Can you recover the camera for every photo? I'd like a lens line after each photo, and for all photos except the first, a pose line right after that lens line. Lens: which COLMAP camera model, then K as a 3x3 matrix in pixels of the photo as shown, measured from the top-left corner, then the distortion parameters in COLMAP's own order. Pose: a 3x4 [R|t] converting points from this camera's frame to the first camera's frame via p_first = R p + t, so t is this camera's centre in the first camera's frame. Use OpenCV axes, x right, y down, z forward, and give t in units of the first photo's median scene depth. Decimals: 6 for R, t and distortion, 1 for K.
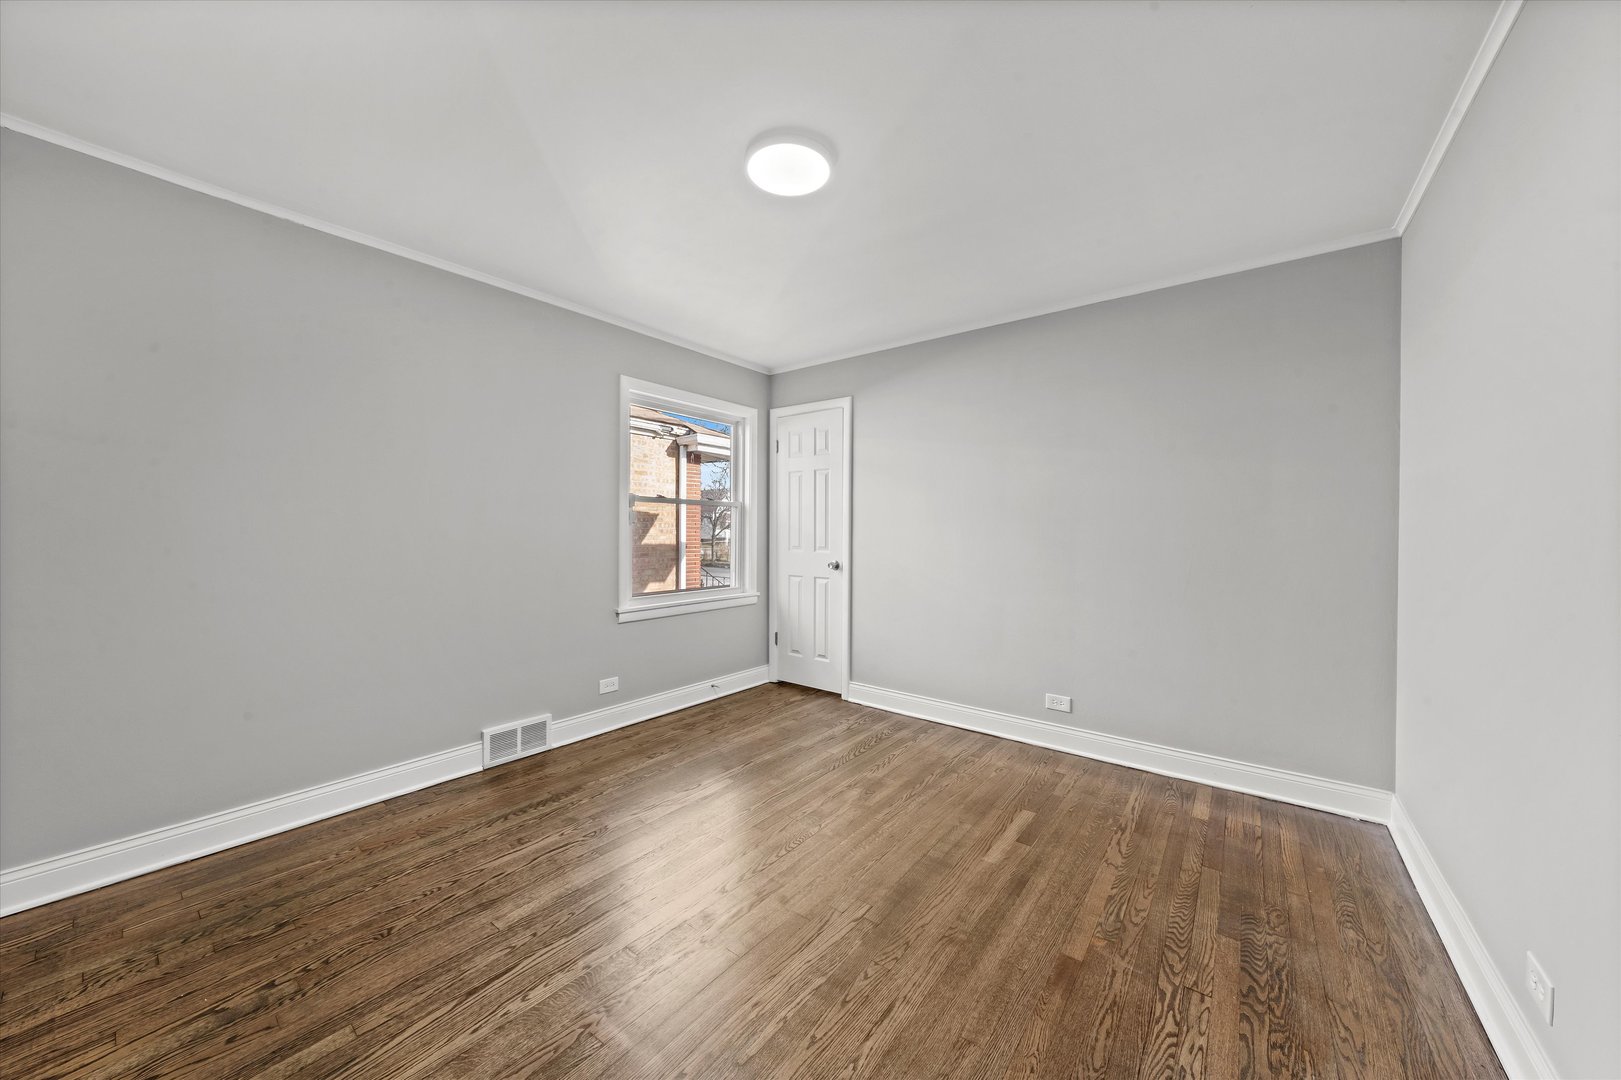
lens RADIAL K [[558.4, 0, 801.2], [0, 558.4, 534.6], [0, 0, 1]] dist [-0.001407, -0.000152]
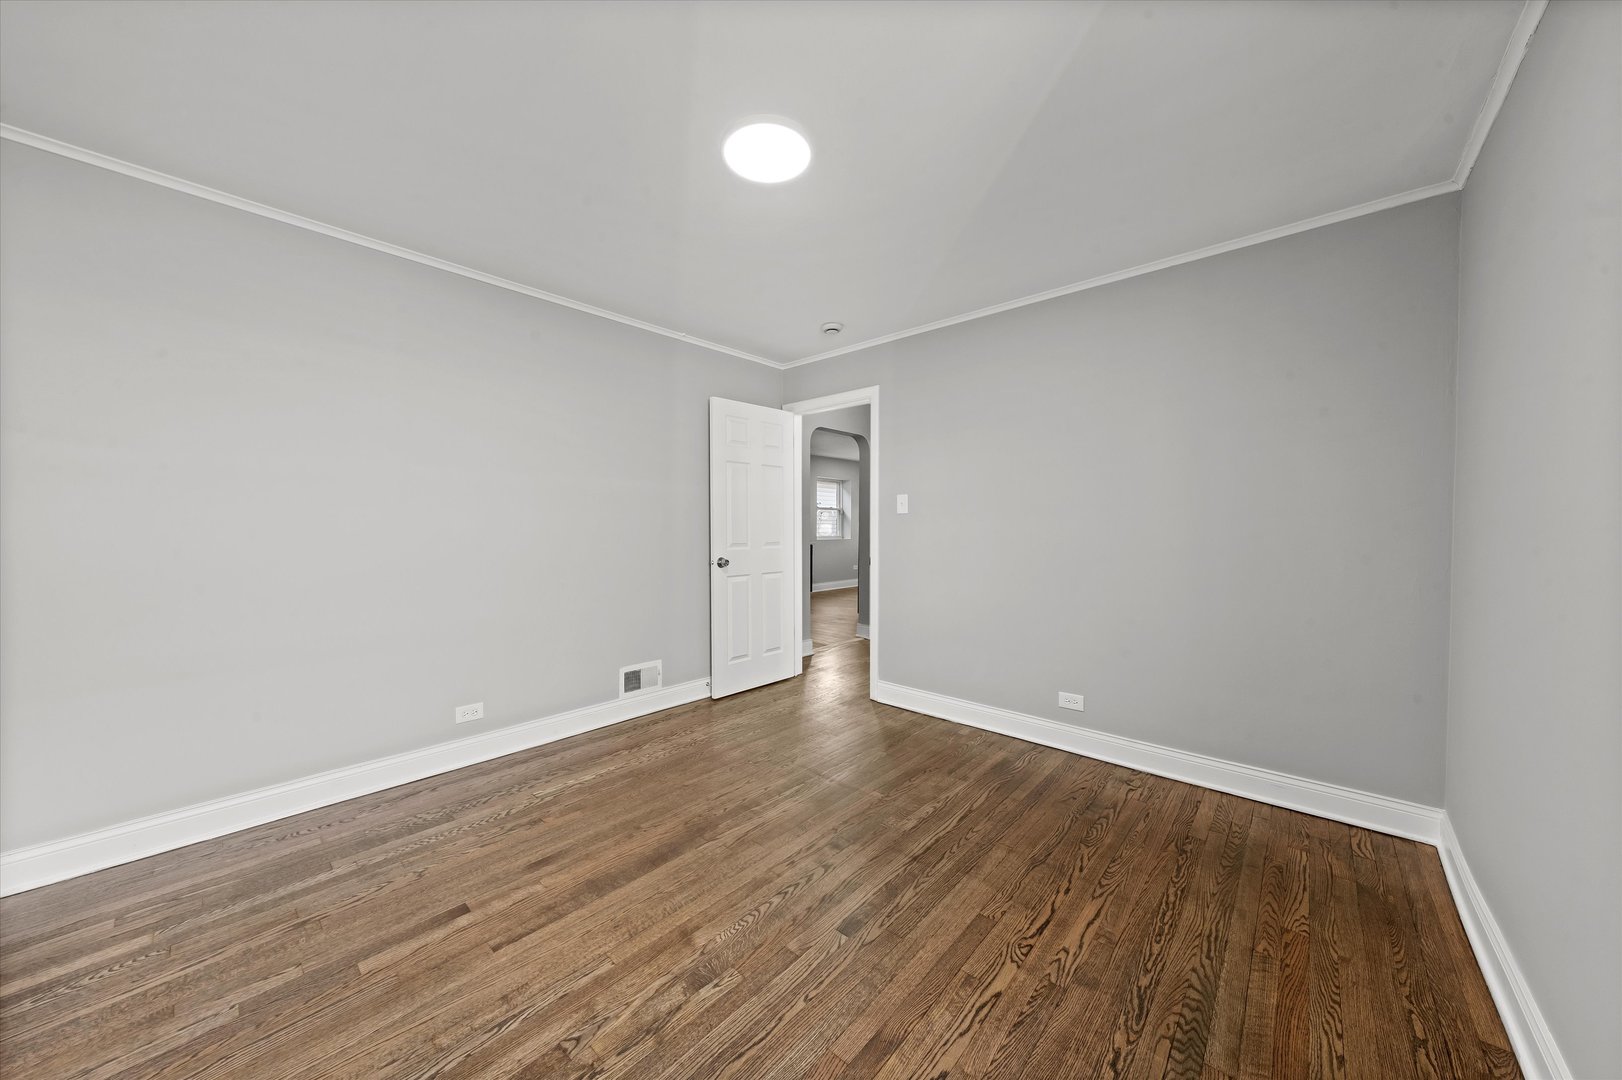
lens RADIAL K [[558.8, 0, 801.7], [0, 558.8, 534.6], [0, 0, 1]] dist [-0.001407, -0.000152]
pose [[-0.997608, -0.007258, 0.068742, -0.157784], [-0.005692, 0.999720, 0.022957, -0.011964], [-0.068889, 0.022511, -0.997370, 1.997119]]
